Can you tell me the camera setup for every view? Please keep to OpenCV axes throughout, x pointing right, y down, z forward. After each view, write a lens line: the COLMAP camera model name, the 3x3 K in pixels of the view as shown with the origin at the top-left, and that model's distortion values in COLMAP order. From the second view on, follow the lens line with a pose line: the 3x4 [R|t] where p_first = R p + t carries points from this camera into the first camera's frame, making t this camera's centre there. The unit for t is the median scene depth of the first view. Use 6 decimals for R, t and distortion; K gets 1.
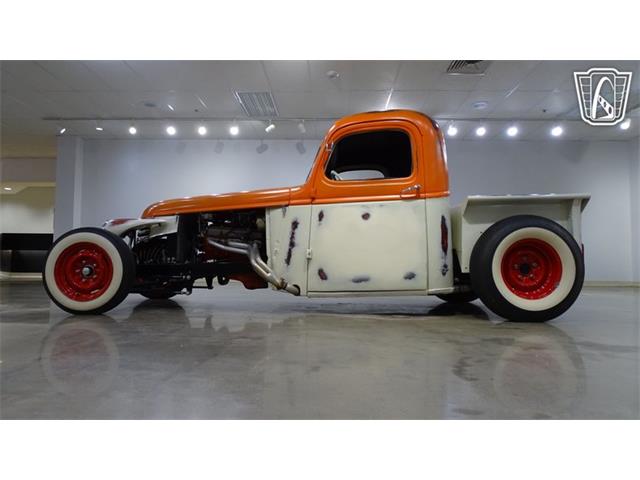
lens RADIAL K [[456.1, 0, 320.0], [0, 456.1, 238.8], [0, 0, 1]] dist [-0.010032, 0.010481]
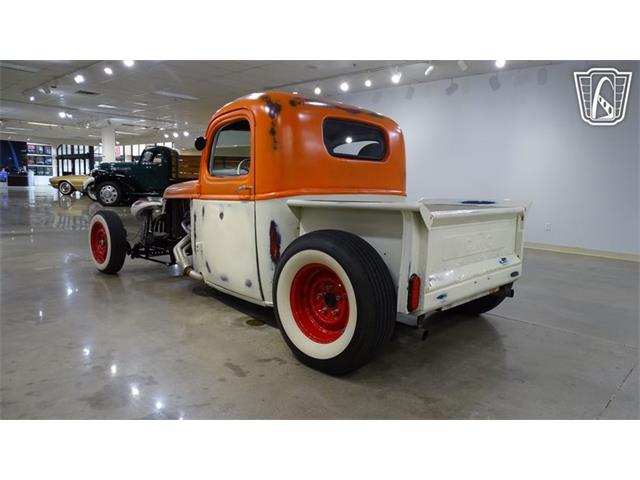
lens RADIAL K [[456.1, 0, 320.3], [0, 456.1, 241.4], [0, 0, 1]] dist [-0.010032, 0.010481]
pose [[0.736858, 0.101302, -0.668414, 0.882905], [0.009959, 0.986976, 0.160561, -0.144253], [0.675974, -0.124967, 0.726252, 0.422313]]
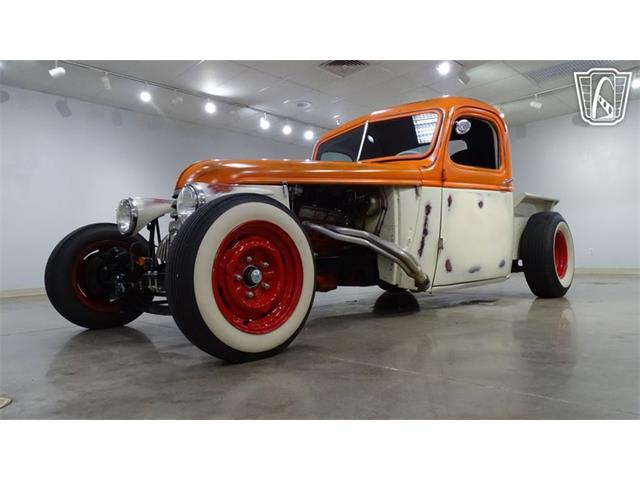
lens RADIAL K [[456.1, 0, 320.0], [0, 456.1, 240.8], [0, 0, 1]] dist [-0.010032, 0.010481]
pose [[0.690296, 0.004106, 0.723516, -0.819480], [-0.006767, 0.999977, 0.000782, 0.029409], [-0.723496, -0.005436, 0.690308, 0.561522]]
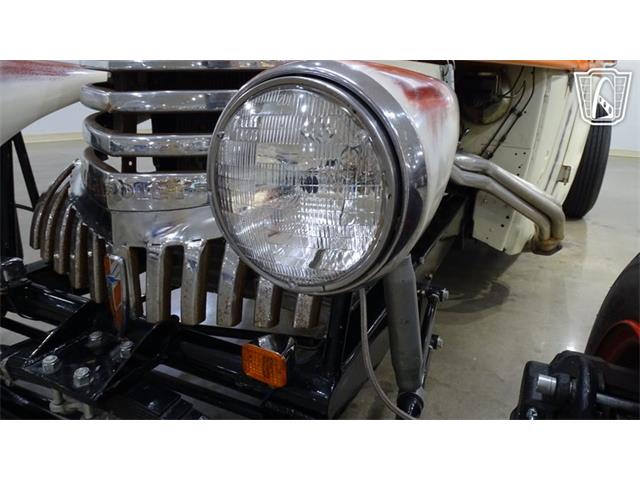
lens RADIAL K [[456.1, 0, 325.5], [0, 456.1, 239.4], [0, 0, 1]] dist [-0.010032, 0.010481]
pose [[0.402940, -0.234977, 0.884548, -0.613249], [-0.063528, 0.956968, 0.283154, -0.025670], [-0.913019, -0.170287, 0.370673, 1.043998]]
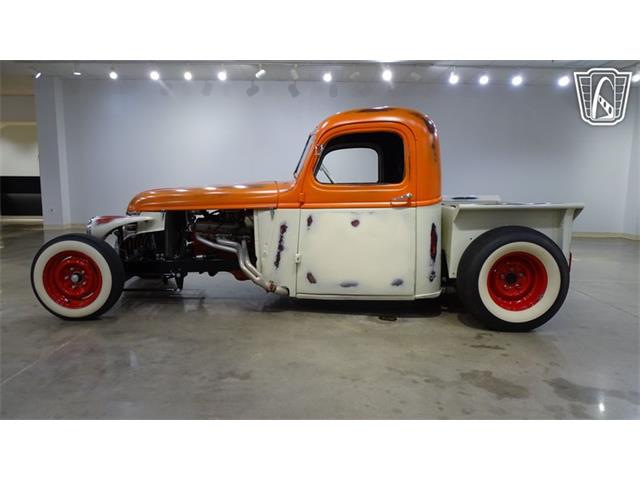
lens RADIAL K [[456.1, 0, 321.5], [0, 456.1, 246.8], [0, 0, 1]] dist [-0.010032, 0.010481]
pose [[0.999925, 0.003155, 0.011843, 0.015704], [-0.005393, 0.980983, 0.194017, -0.185103], [-0.011006, -0.194067, 0.980927, 0.024581]]
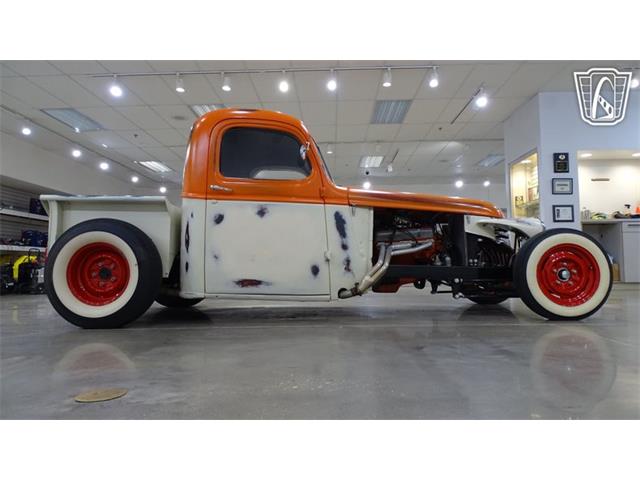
lens RADIAL K [[456.1, 0, 323.6], [0, 456.1, 241.9], [0, 0, 1]] dist [-0.010032, 0.010481]
pose [[-0.999995, 0.001733, -0.002824, -0.011056], [0.002048, 0.993301, -0.115535, 0.133429], [0.002605, -0.115540, -0.993299, 2.325548]]
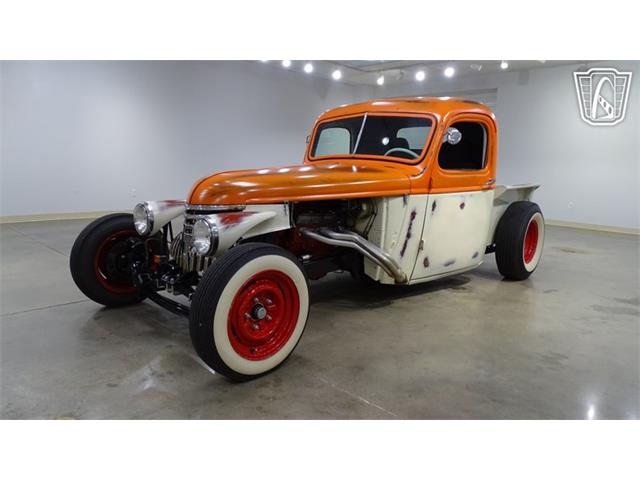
lens RADIAL K [[456.1, 0, 320.2], [0, 456.1, 240.7], [0, 0, 1]] dist [-0.010032, 0.010481]
pose [[0.676493, -0.105631, 0.728834, -0.889977], [-0.070786, 0.975751, 0.207120, -0.162895], [-0.733039, -0.191706, 0.652612, 0.517484]]
